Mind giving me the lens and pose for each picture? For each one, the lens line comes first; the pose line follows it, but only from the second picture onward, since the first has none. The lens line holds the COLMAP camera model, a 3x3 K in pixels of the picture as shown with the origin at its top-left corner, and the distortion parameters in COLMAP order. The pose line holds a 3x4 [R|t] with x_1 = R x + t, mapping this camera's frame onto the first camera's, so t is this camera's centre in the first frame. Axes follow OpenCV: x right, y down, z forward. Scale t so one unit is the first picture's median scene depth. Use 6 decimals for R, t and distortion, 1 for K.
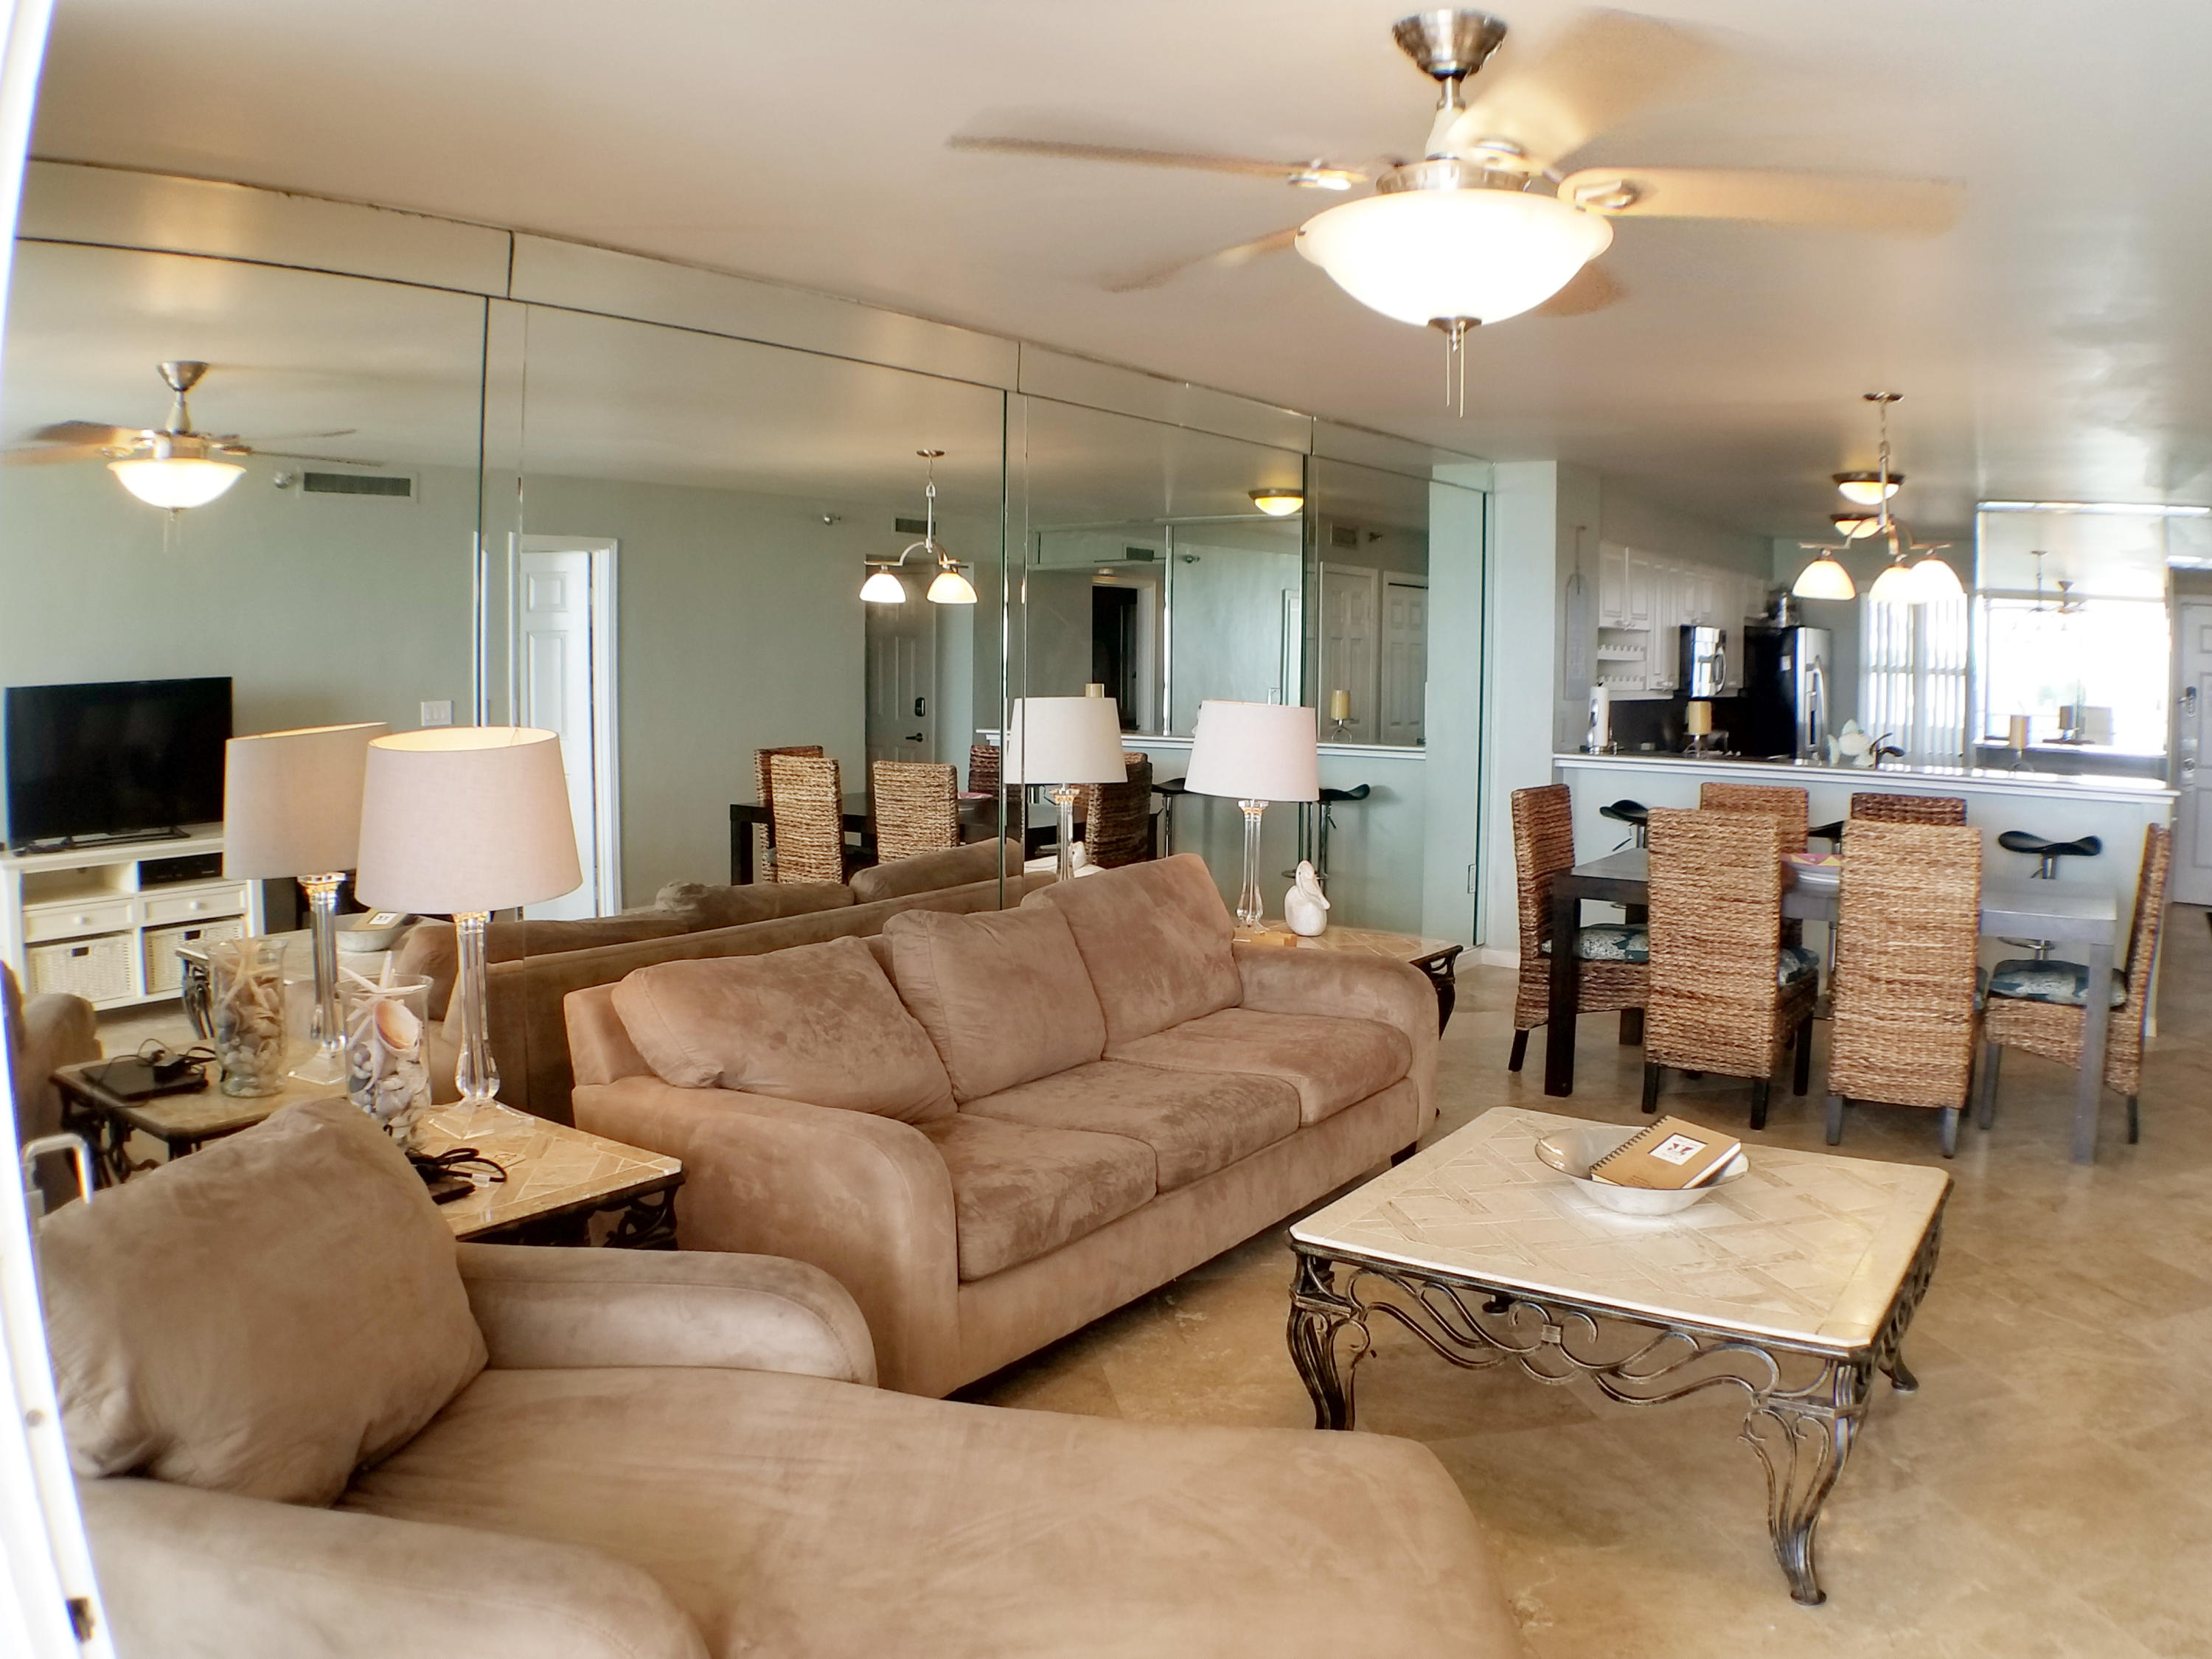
lens RADIAL K [[1696.0, 0, 1076.1], [0, 1696.0, 804.1], [0, 0, 1]] dist [-0.224492, 0.014483]
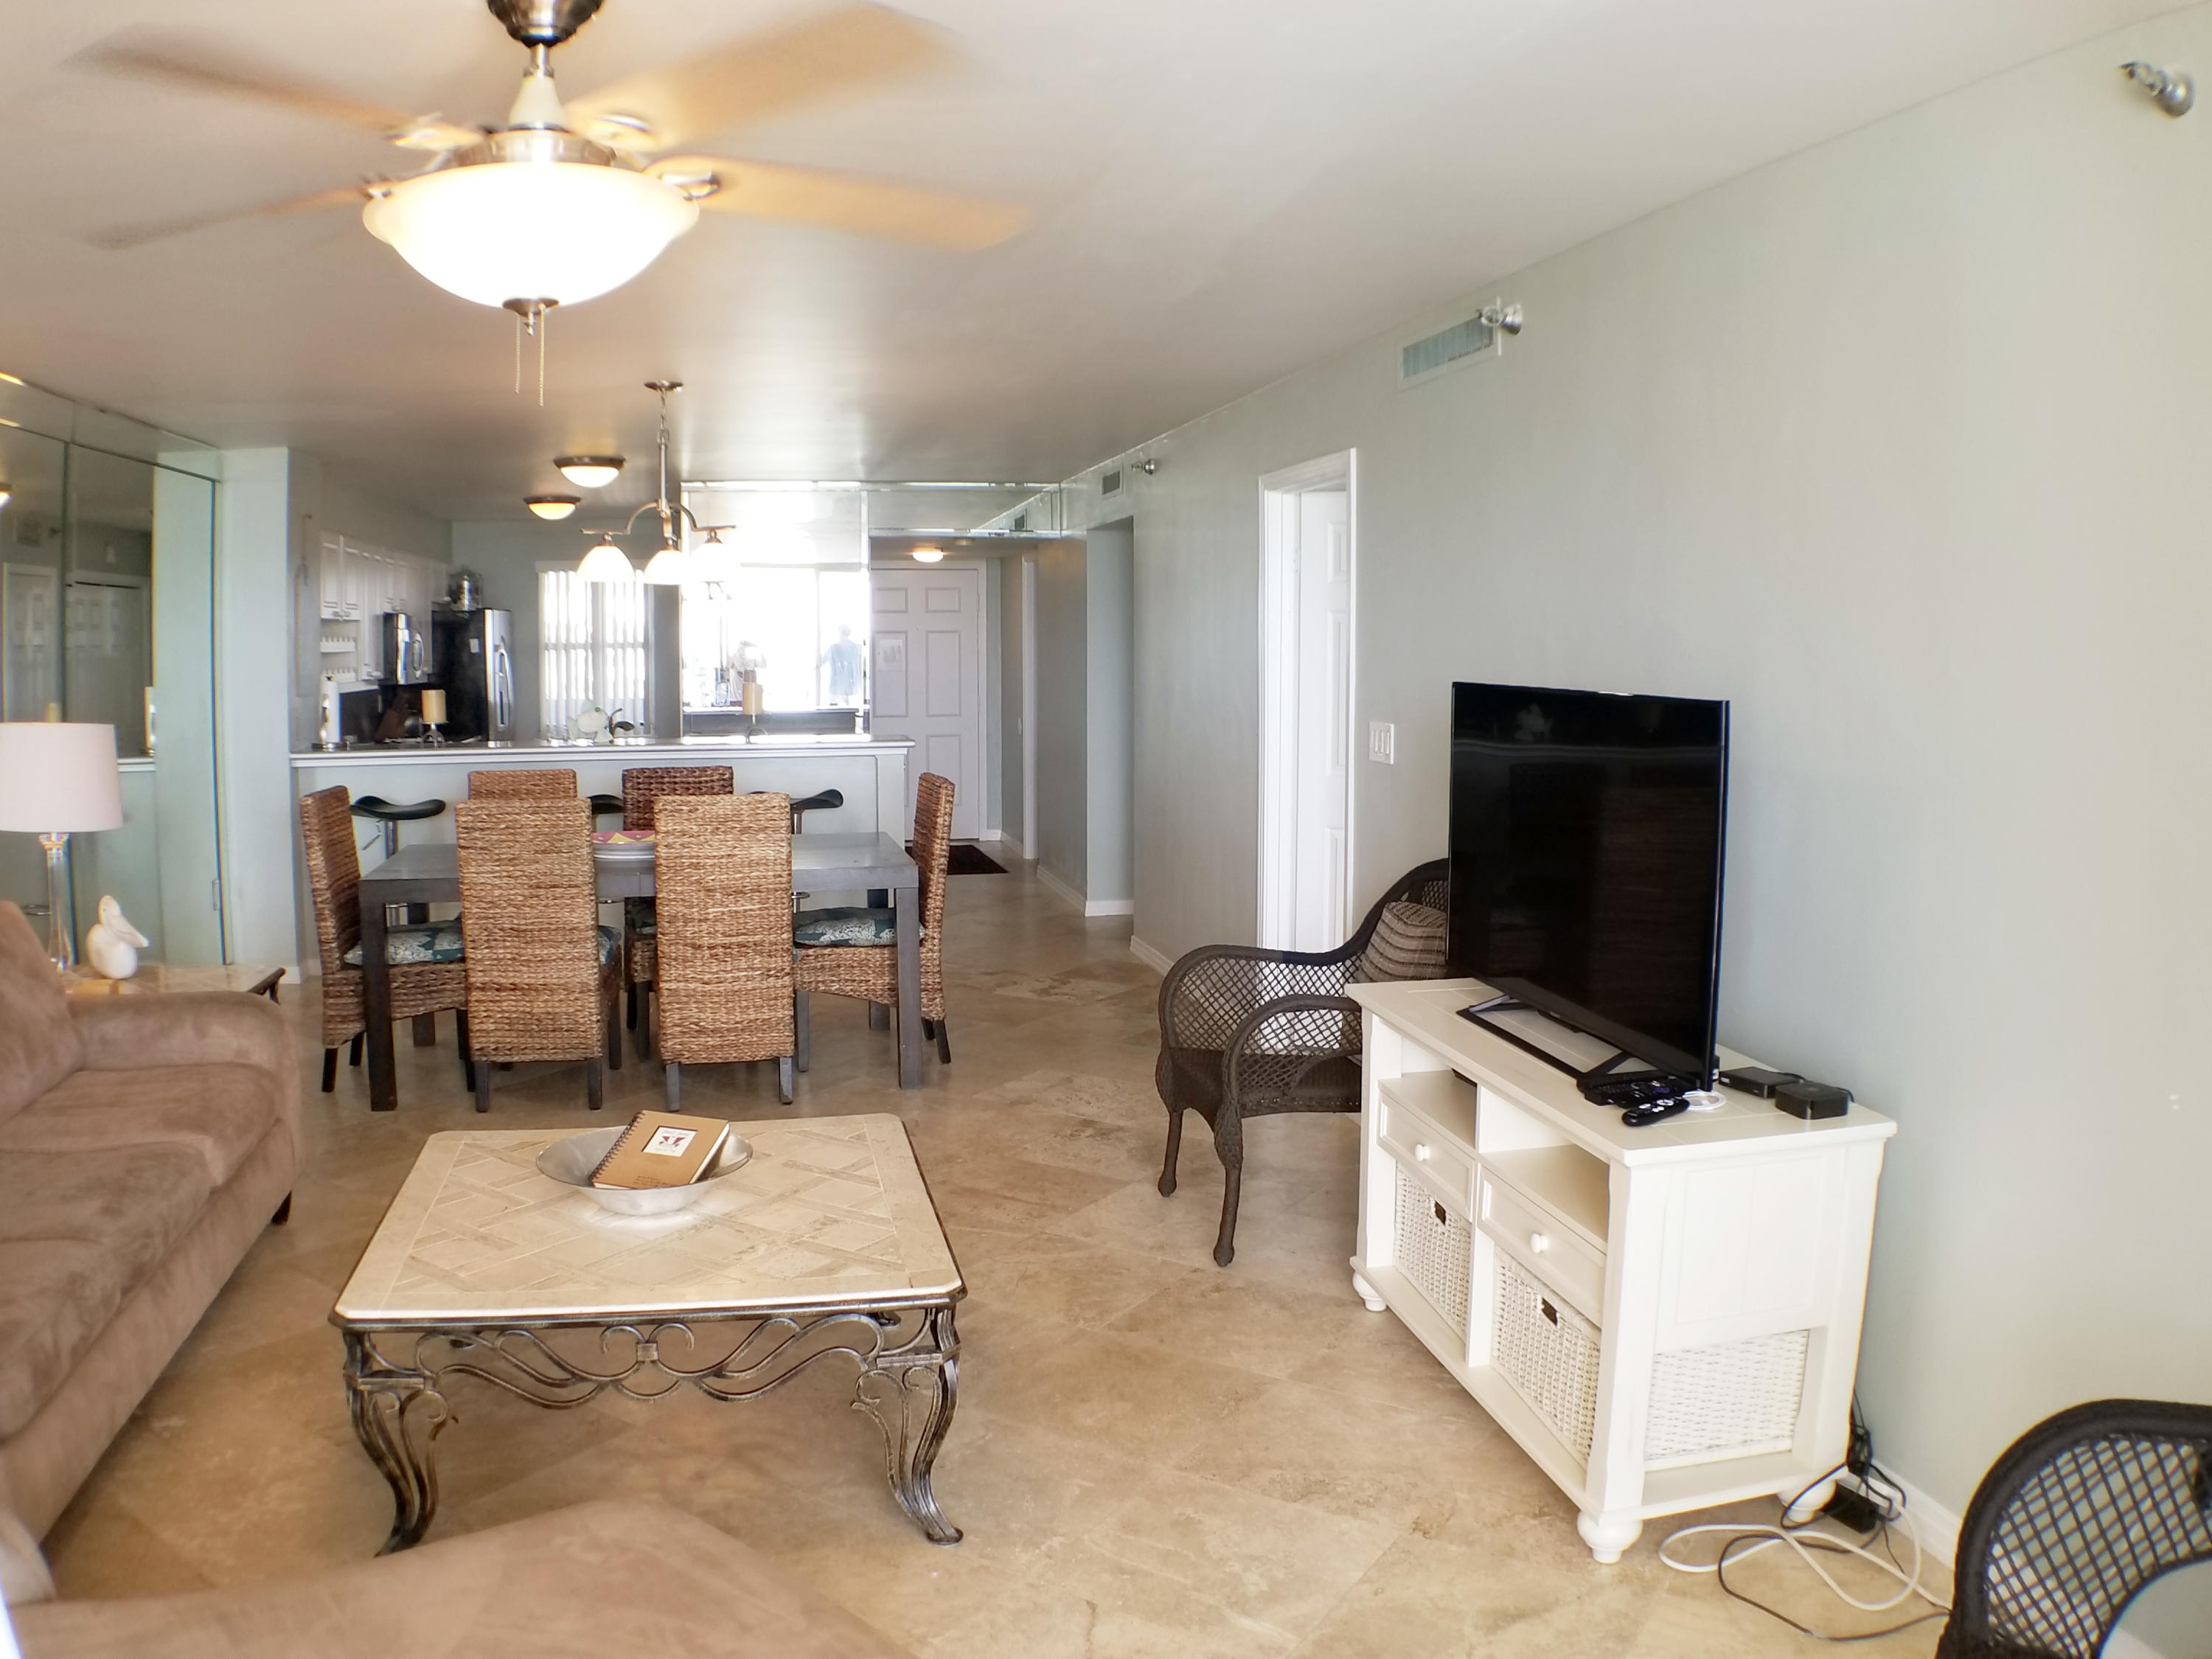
lens RADIAL K [[1685.3, 0, 1102.0], [0, 1685.3, 761.3], [0, 0, 1]] dist [-0.206790, -0.000372]
pose [[0.681676, -0.072005, 0.728102, -0.098890], [0.082485, 0.996365, 0.021309, -0.011932], [-0.726990, 0.045532, 0.685137, 0.063067]]
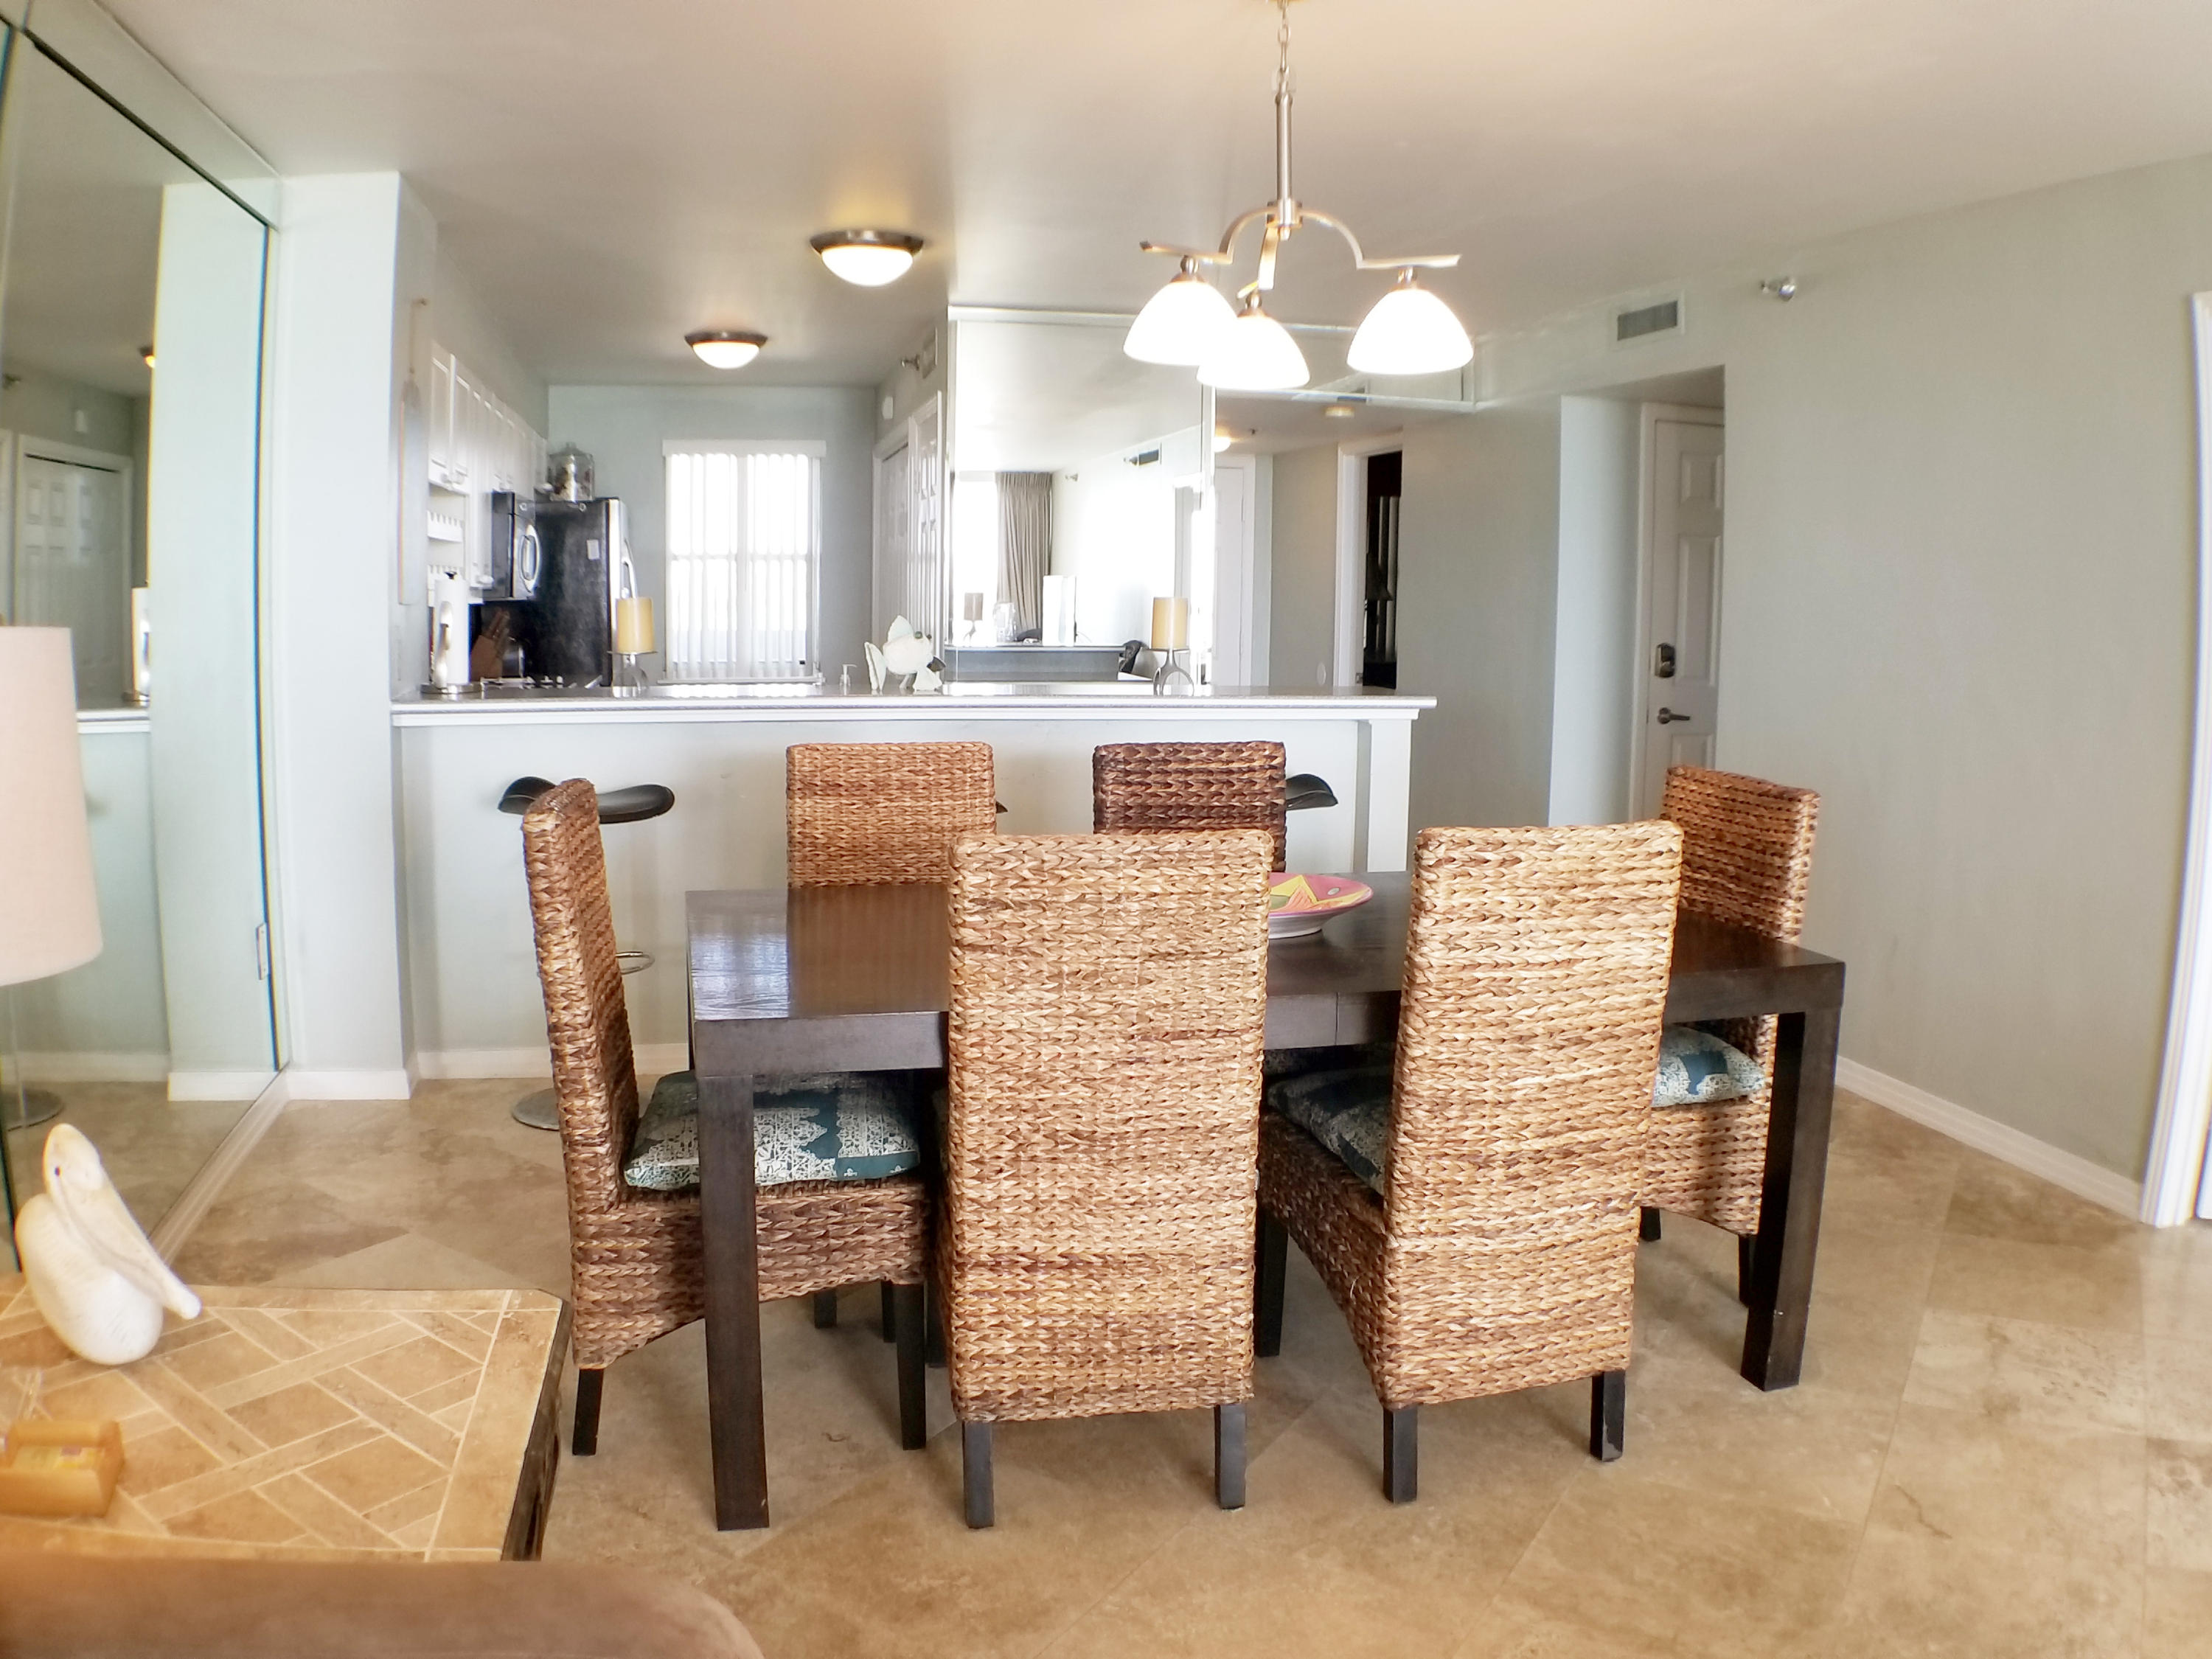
lens RADIAL K [[1696.0, 0, 1076.1], [0, 1696.0, 804.1], [0, 0, 1]] dist [-0.224492, 0.014483]
pose [[0.680682, -0.097215, 0.726100, 0.077707], [0.062310, 0.995247, 0.074838, -0.037688], [-0.729924, -0.005697, 0.683505, 0.757888]]
